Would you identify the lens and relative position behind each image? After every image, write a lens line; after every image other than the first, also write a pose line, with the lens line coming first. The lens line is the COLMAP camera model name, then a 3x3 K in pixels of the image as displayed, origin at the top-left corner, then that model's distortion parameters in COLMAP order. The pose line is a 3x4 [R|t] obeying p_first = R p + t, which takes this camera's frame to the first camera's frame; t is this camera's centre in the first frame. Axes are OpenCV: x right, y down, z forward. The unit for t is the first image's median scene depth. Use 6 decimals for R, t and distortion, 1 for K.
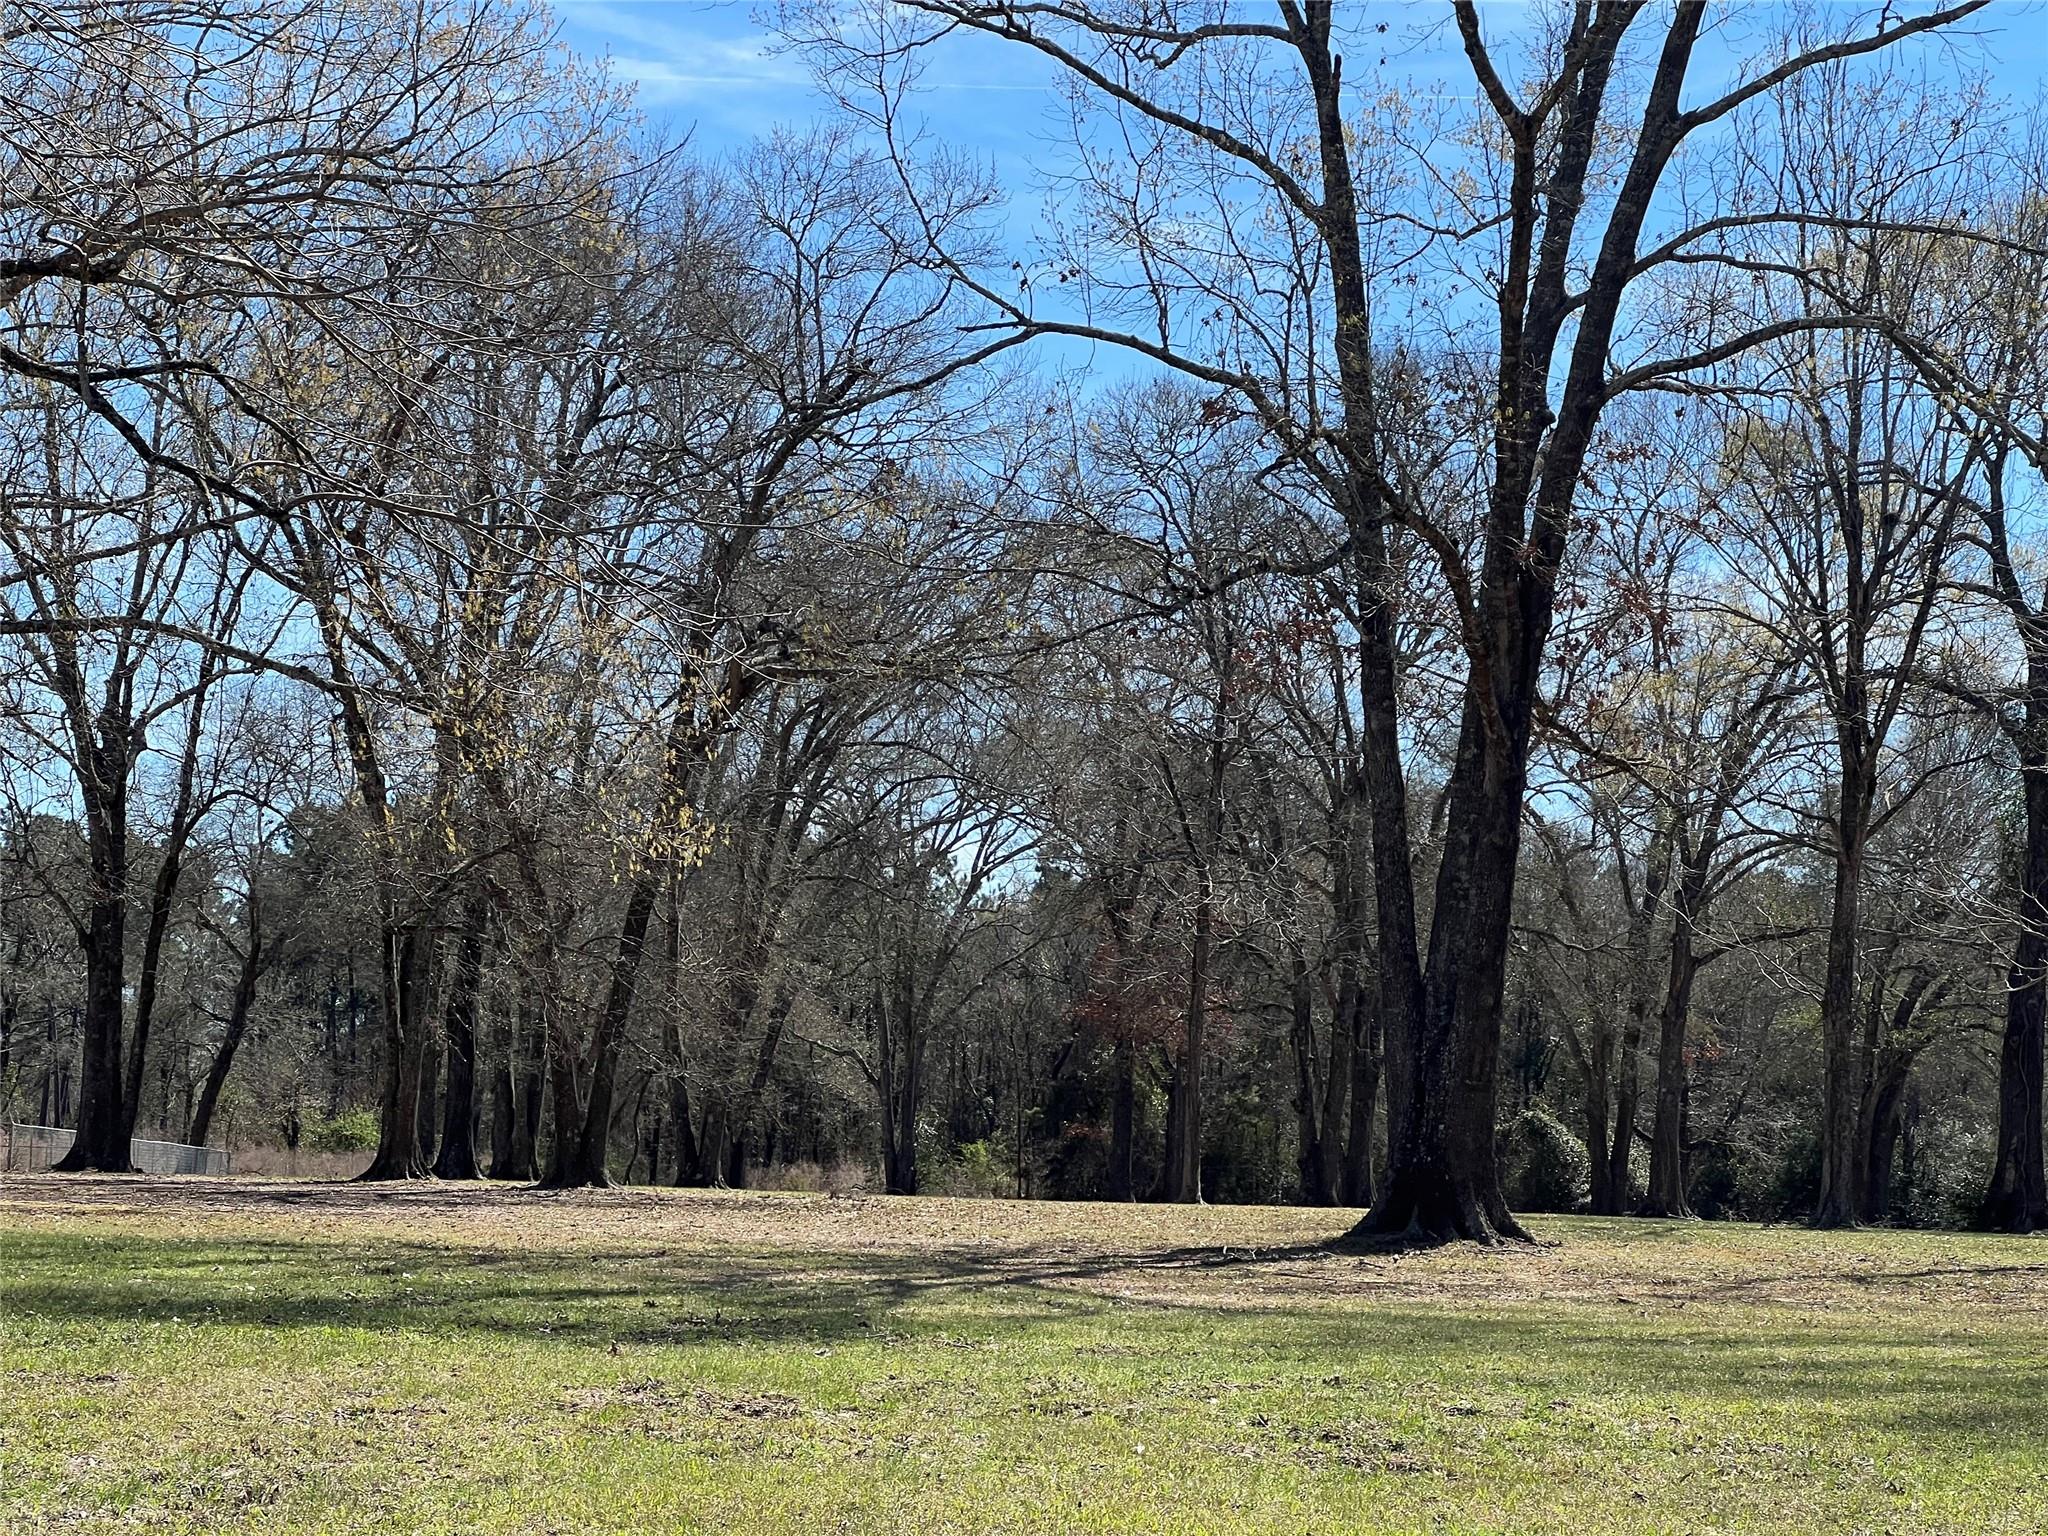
lens RADIAL K [[4741.5, 0, 1019.2], [0, 4741.5, 772.0], [0, 0, 1]] dist [0.229000, 0.000000]
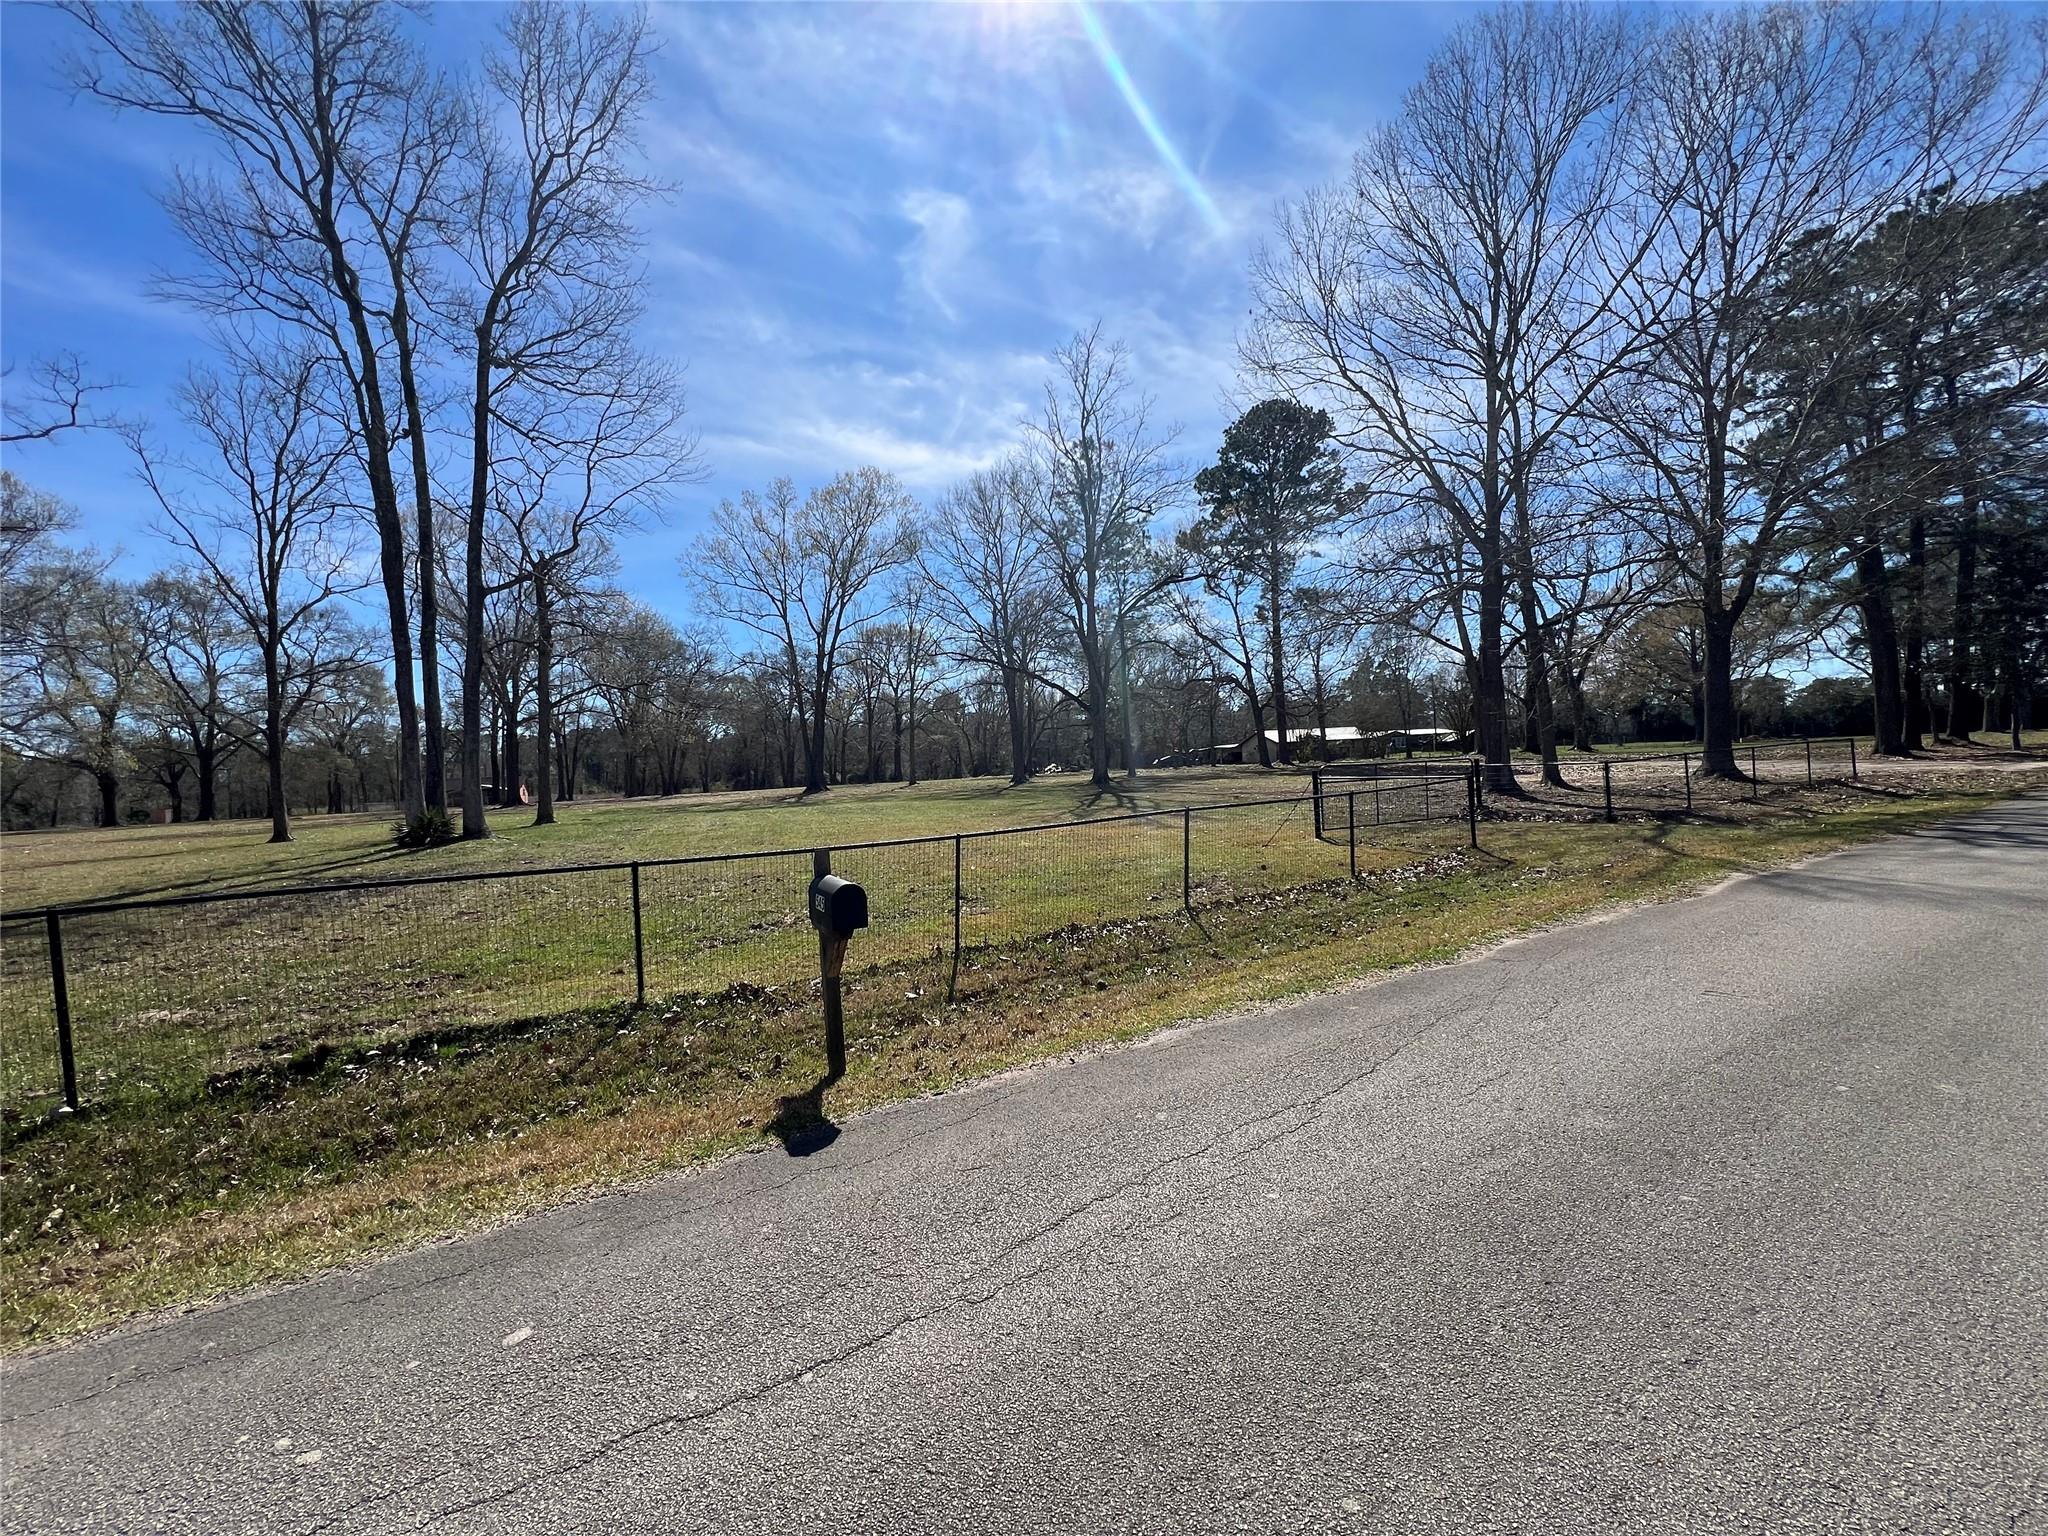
lens RADIAL K [[812.8, 0, 1016.2], [0, 812.8, 766.5], [0, 0, 1]] dist [-0.002231, 0.000411]
pose [[0.937061, -0.080934, 0.339657, -0.019207], [0.055265, 0.994882, 0.084594, -0.010575], [-0.344765, -0.060498, 0.936737, -0.102073]]
